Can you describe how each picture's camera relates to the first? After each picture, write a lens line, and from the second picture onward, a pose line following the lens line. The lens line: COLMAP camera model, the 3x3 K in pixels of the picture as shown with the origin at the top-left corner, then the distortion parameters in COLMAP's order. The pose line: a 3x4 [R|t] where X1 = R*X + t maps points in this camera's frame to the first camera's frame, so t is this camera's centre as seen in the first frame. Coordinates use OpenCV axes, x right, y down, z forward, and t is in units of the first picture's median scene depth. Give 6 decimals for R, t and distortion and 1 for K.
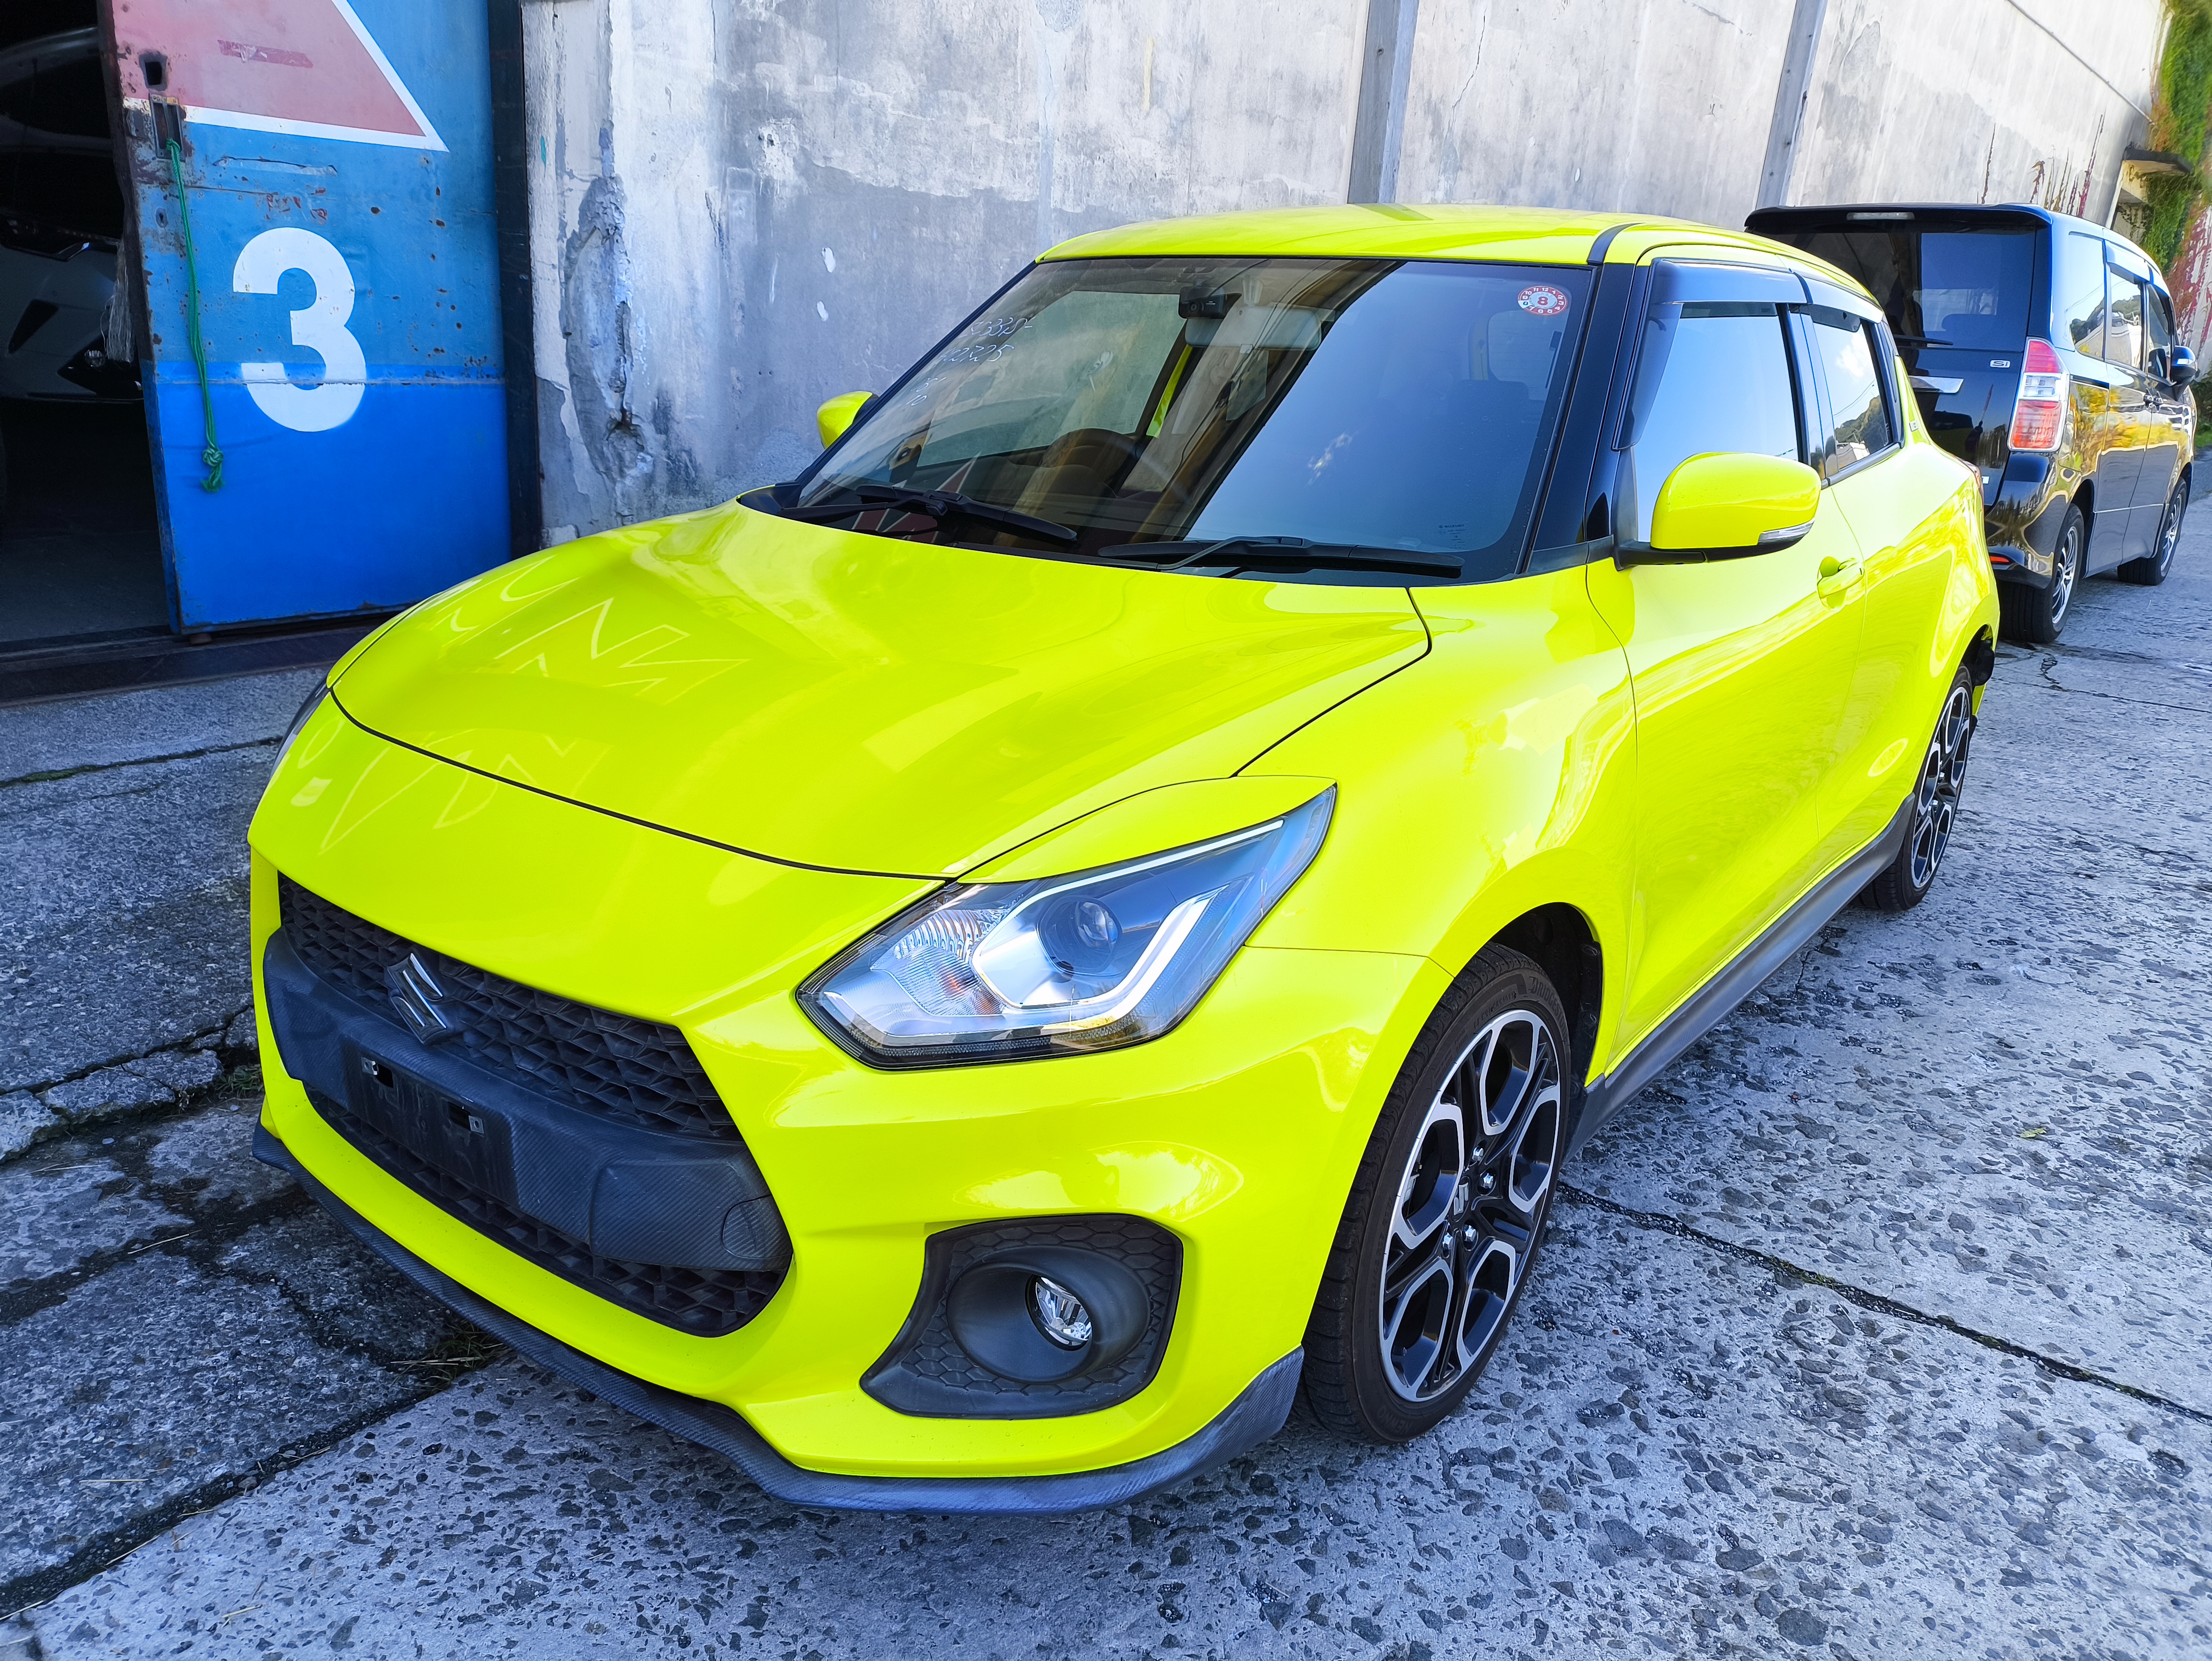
lens RADIAL K [[1639.3, 0, 1121.4], [0, 1639.3, 851.9], [0, 0, 1]] dist [0.017972, -0.020370]
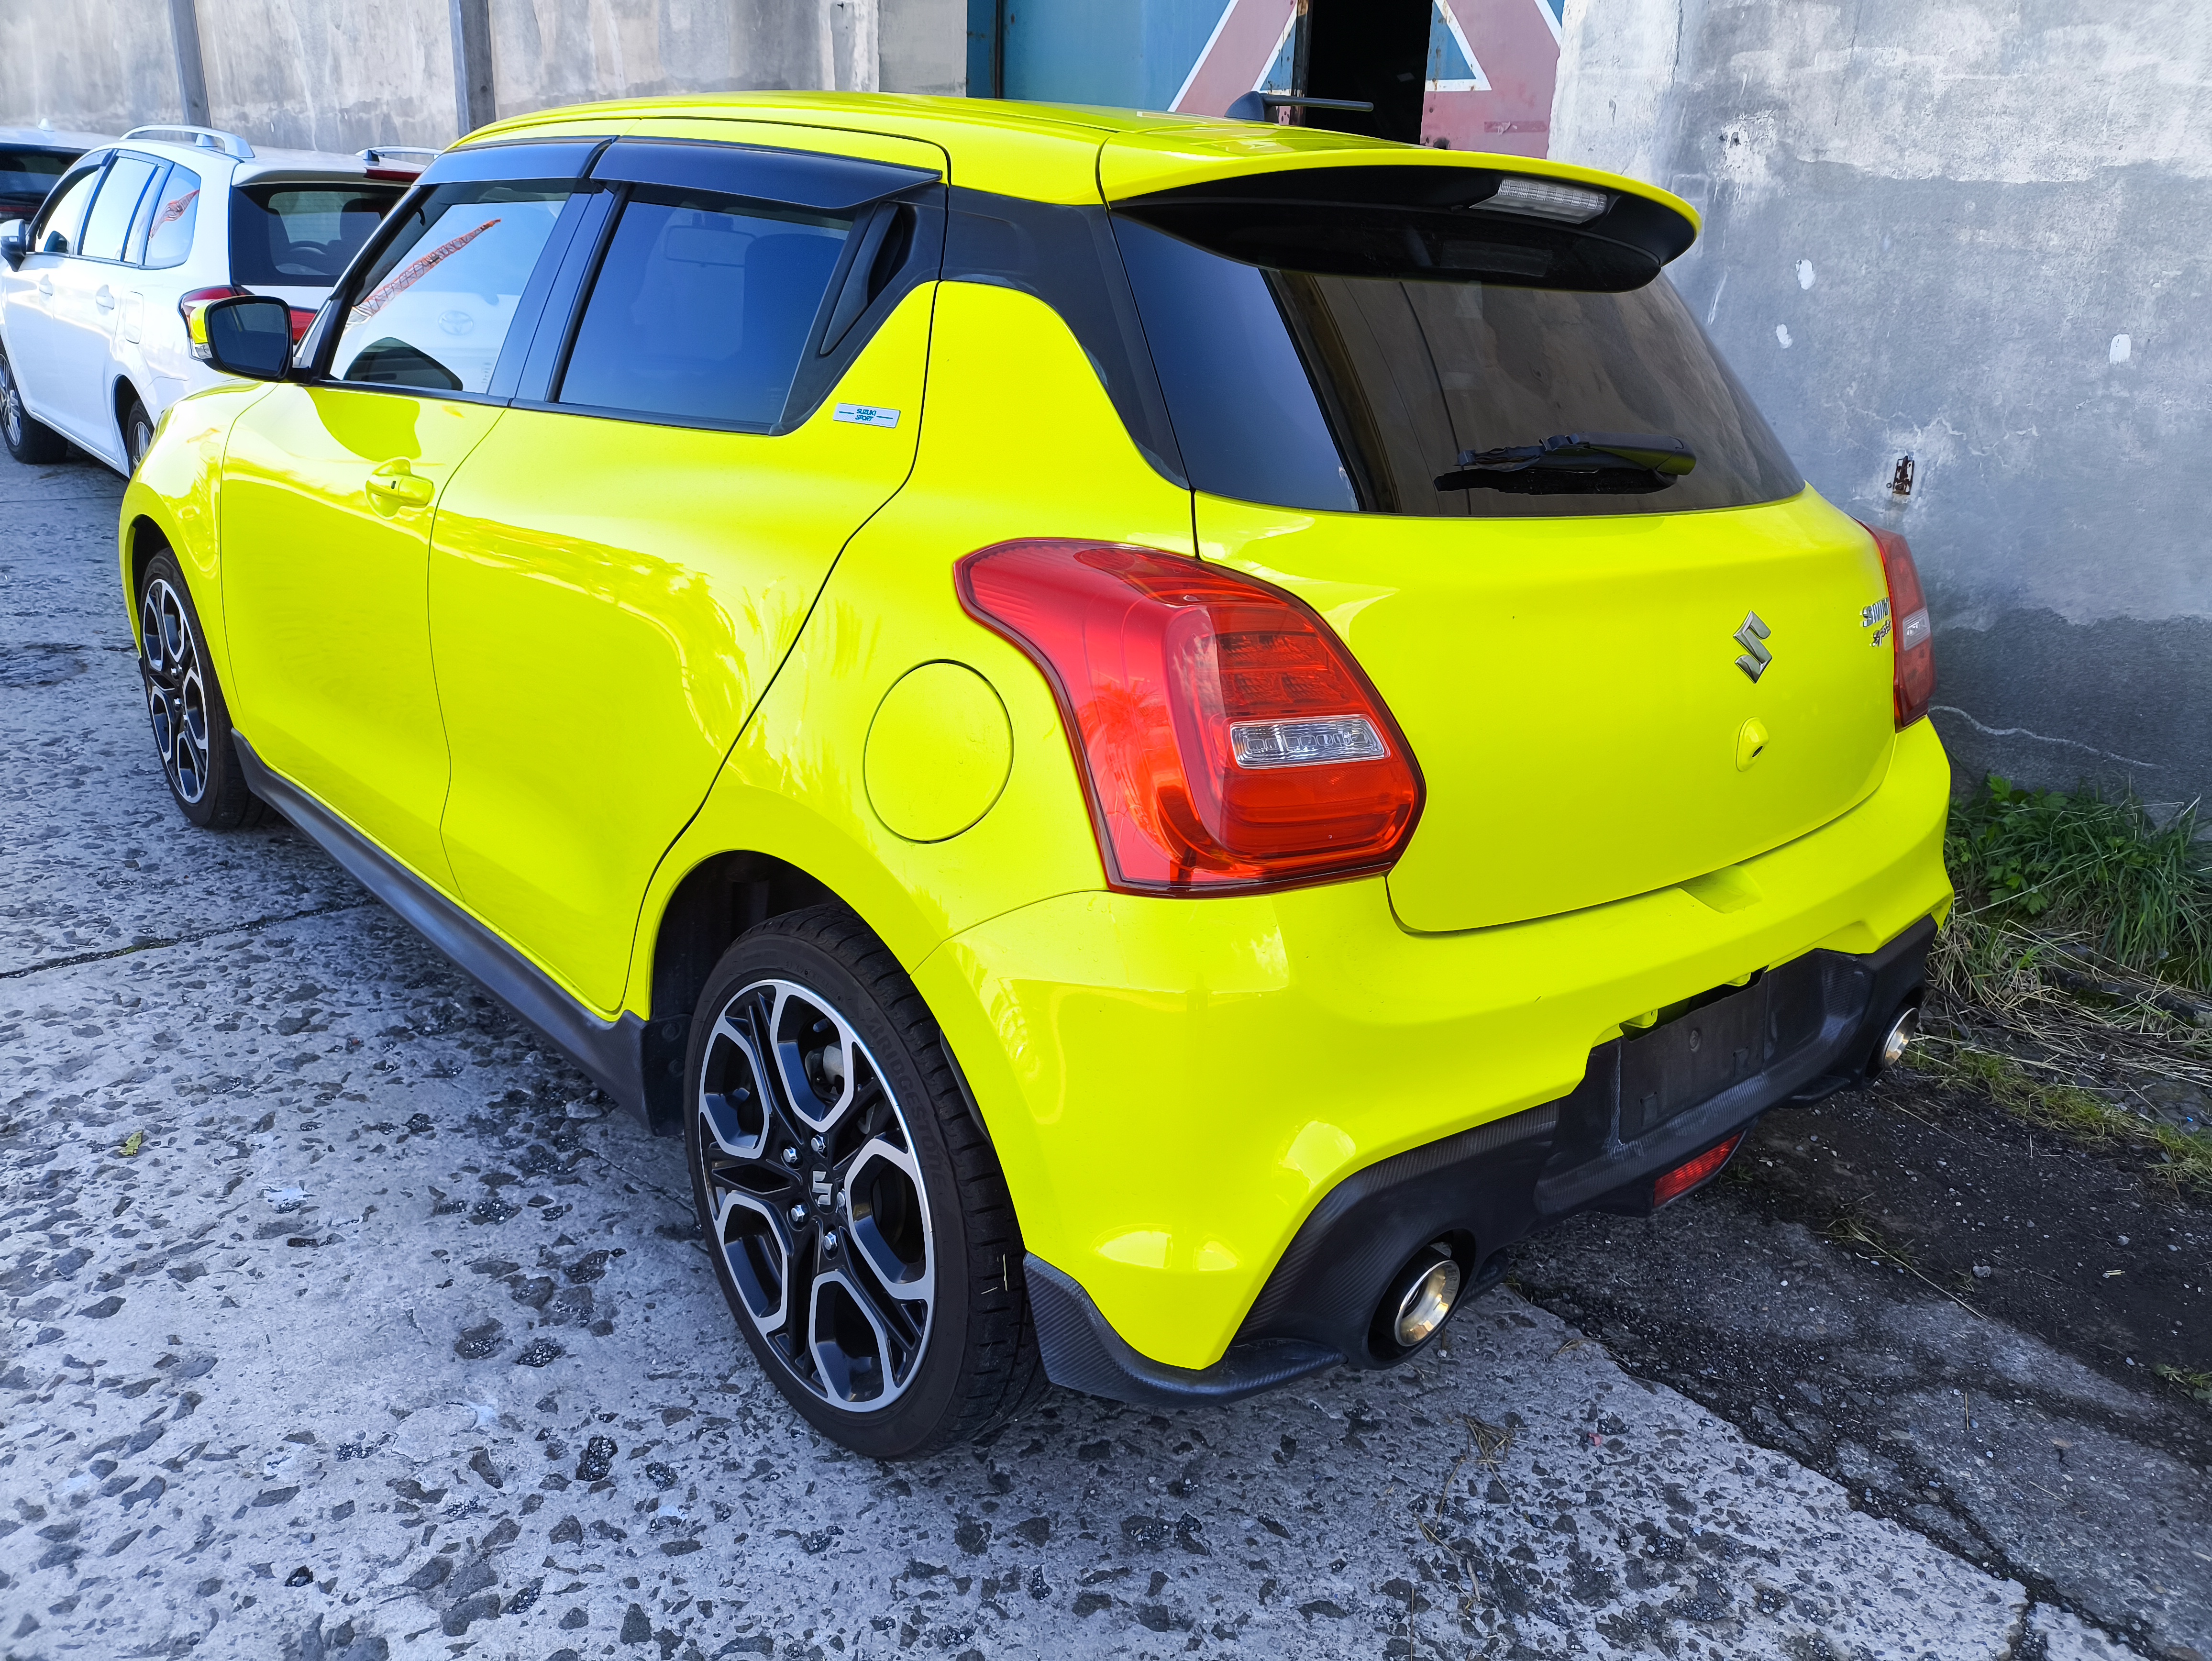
lens RADIAL K [[1639.3, 0, 1121.5], [0, 1639.3, 830.9], [0, 0, 1]] dist [0.017972, -0.020370]
pose [[-0.181857, 0.259404, -0.948492, 0.759931], [-0.384709, 0.868923, 0.311404, -0.258768], [0.904946, 0.421524, -0.058224, 0.904398]]
